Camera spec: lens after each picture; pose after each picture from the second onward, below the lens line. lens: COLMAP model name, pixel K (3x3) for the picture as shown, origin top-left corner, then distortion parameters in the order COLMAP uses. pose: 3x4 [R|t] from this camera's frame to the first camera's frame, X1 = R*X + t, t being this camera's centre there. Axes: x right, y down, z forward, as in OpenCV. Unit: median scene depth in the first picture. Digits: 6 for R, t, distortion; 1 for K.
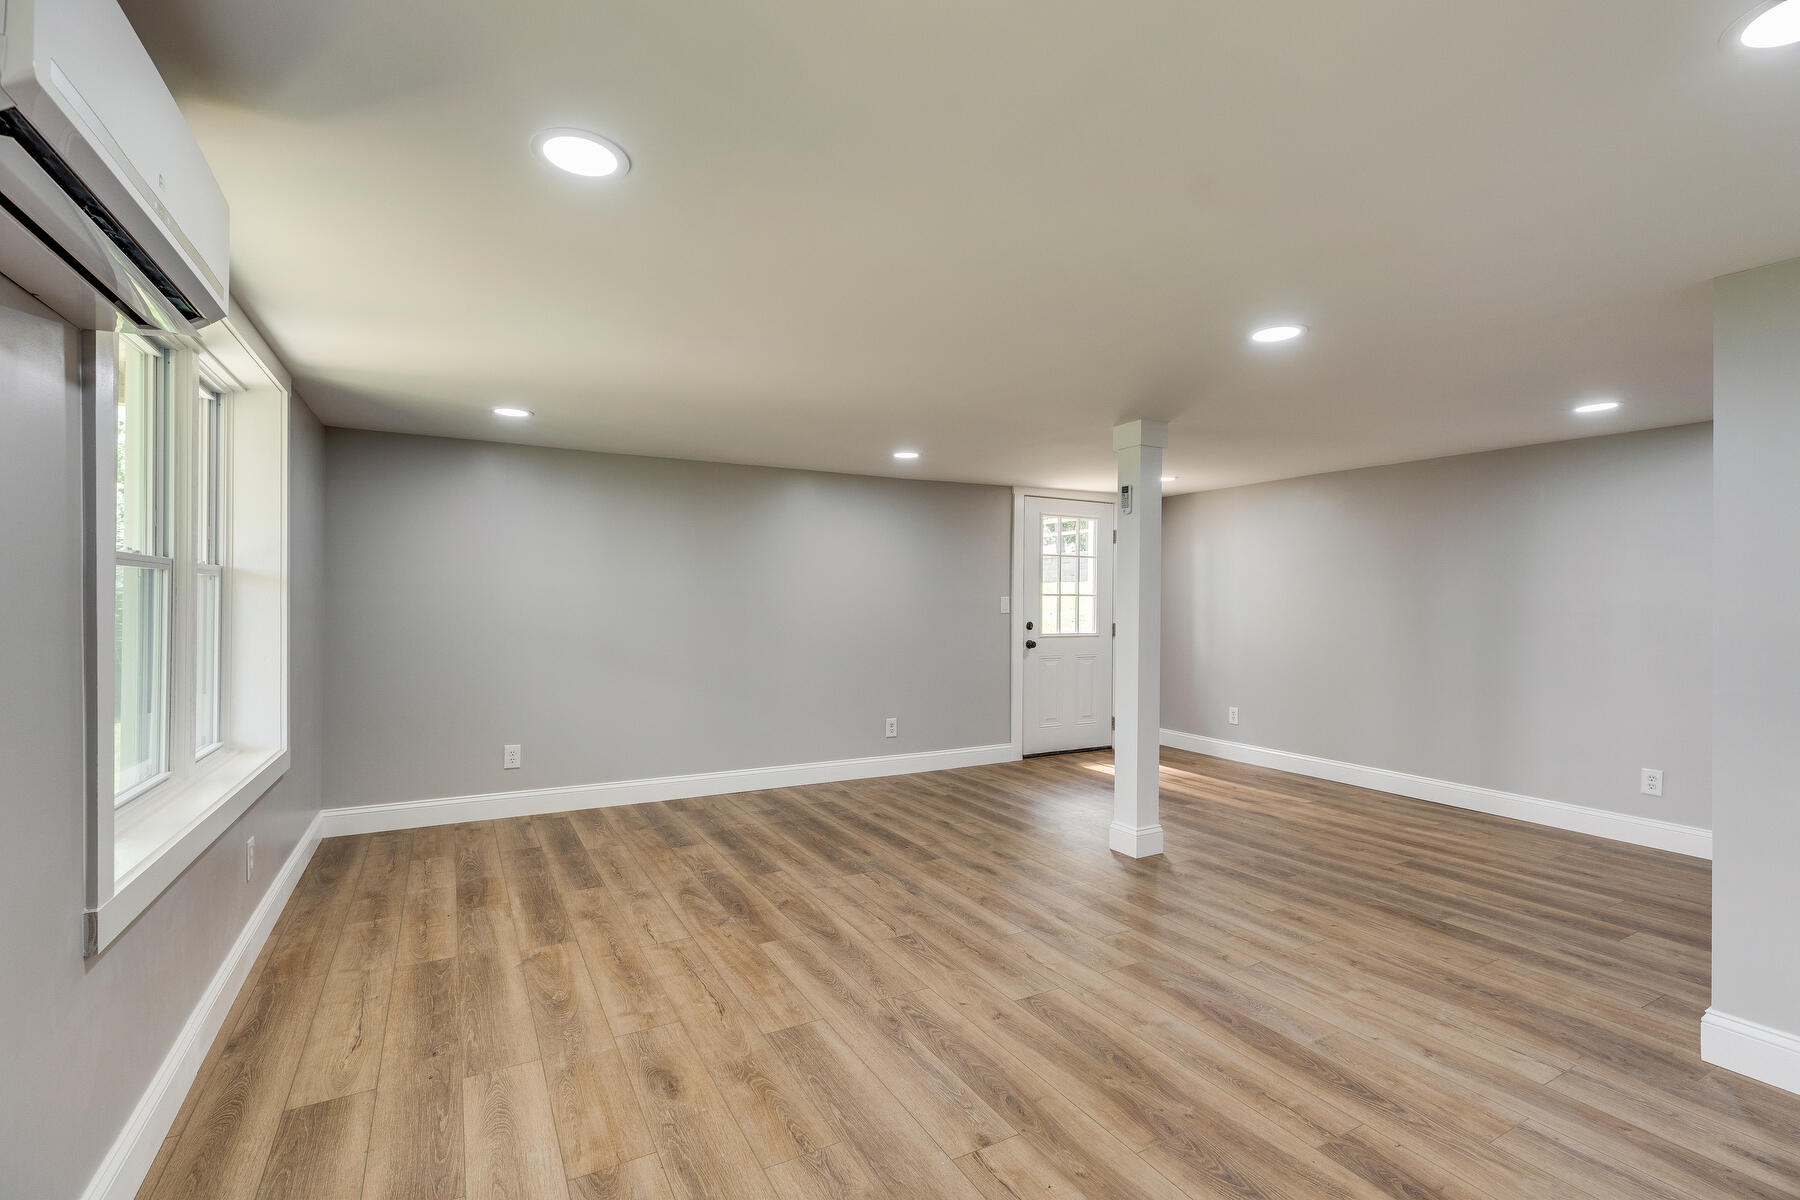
lens RADIAL K [[815.0, 0, 898.4], [0, 815.0, 603.5], [0, 0, 1]] dist [0.003730, -0.000370]
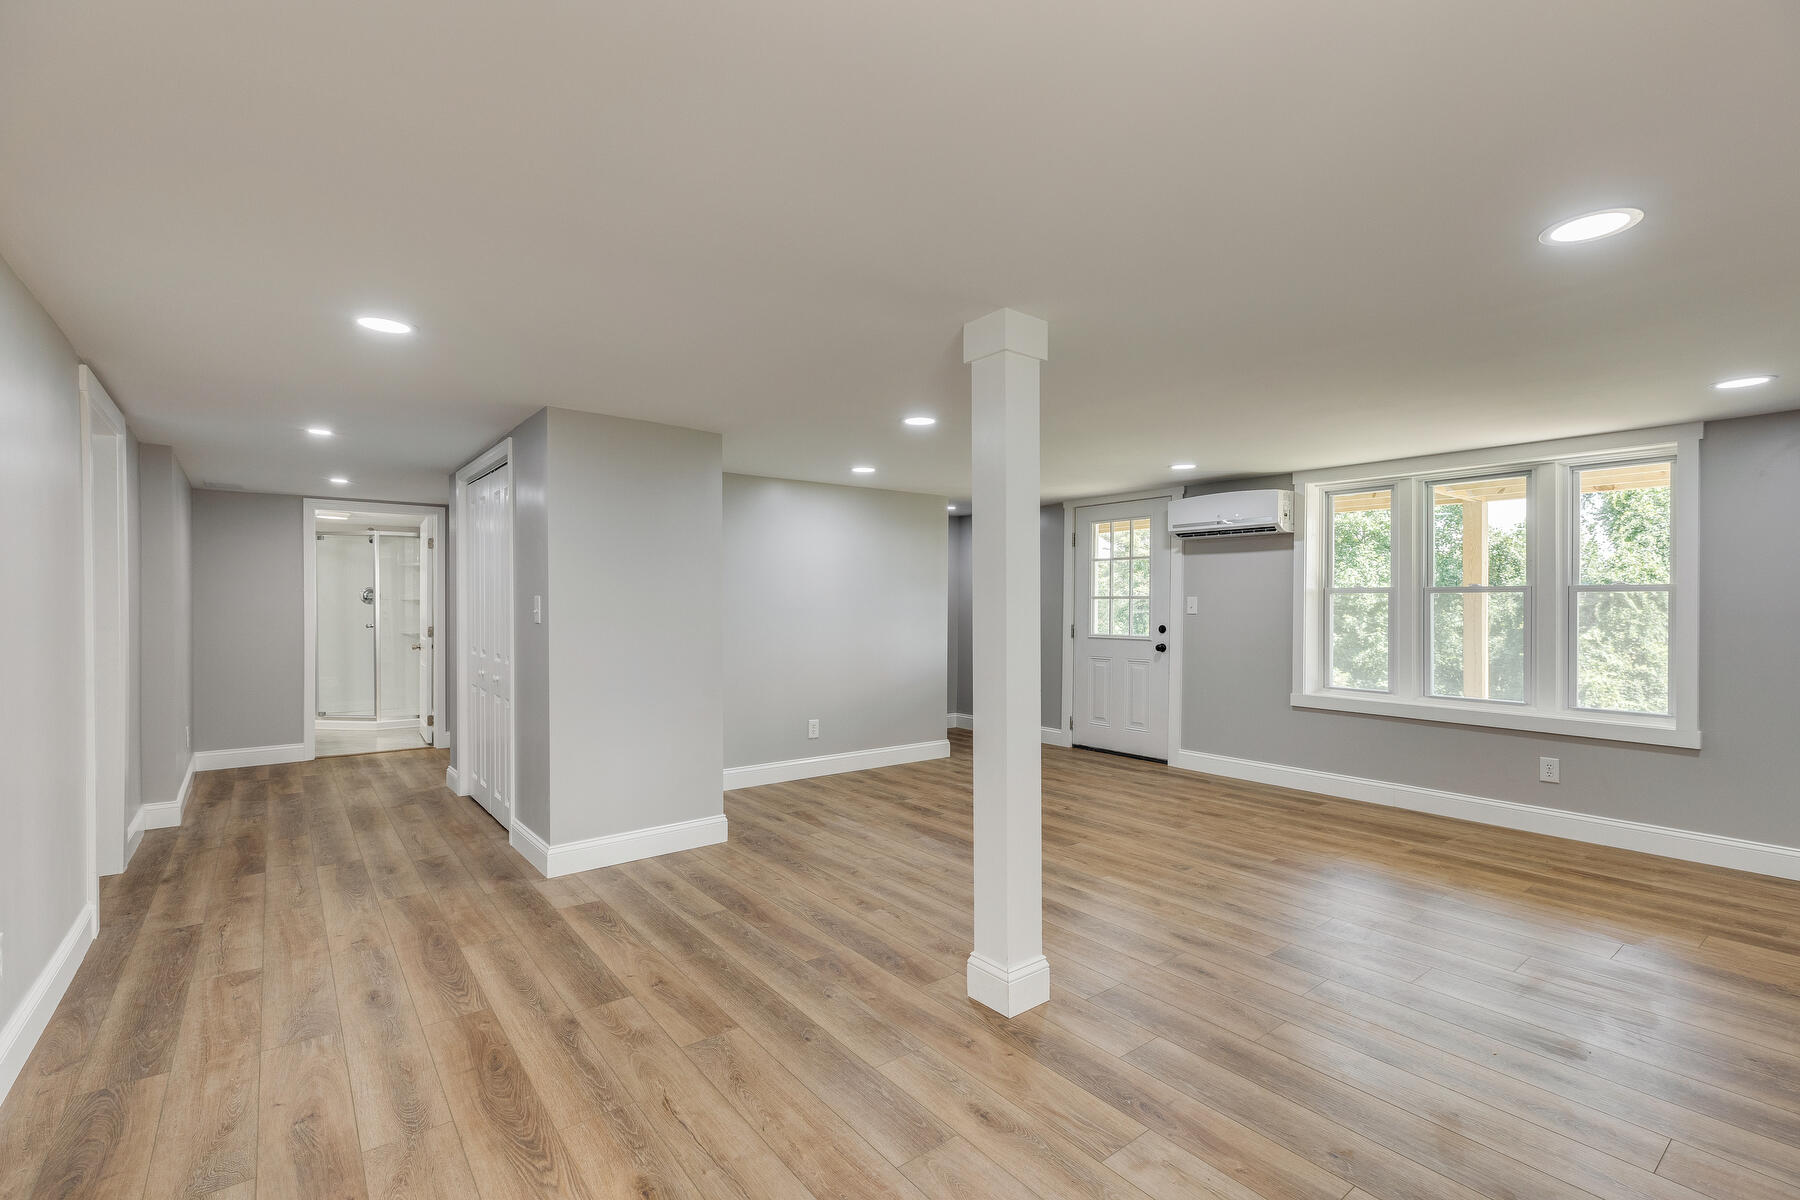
lens RADIAL K [[815.0, 0, 903.0], [0, 815.0, 602.7], [0, 0, 1]] dist [0.003730, -0.000370]
pose [[-0.989021, -0.007739, -0.147569, 0.606495], [-0.007524, 0.999970, -0.002018, -0.002251], [0.147580, -0.000885, -0.989050, 2.090738]]
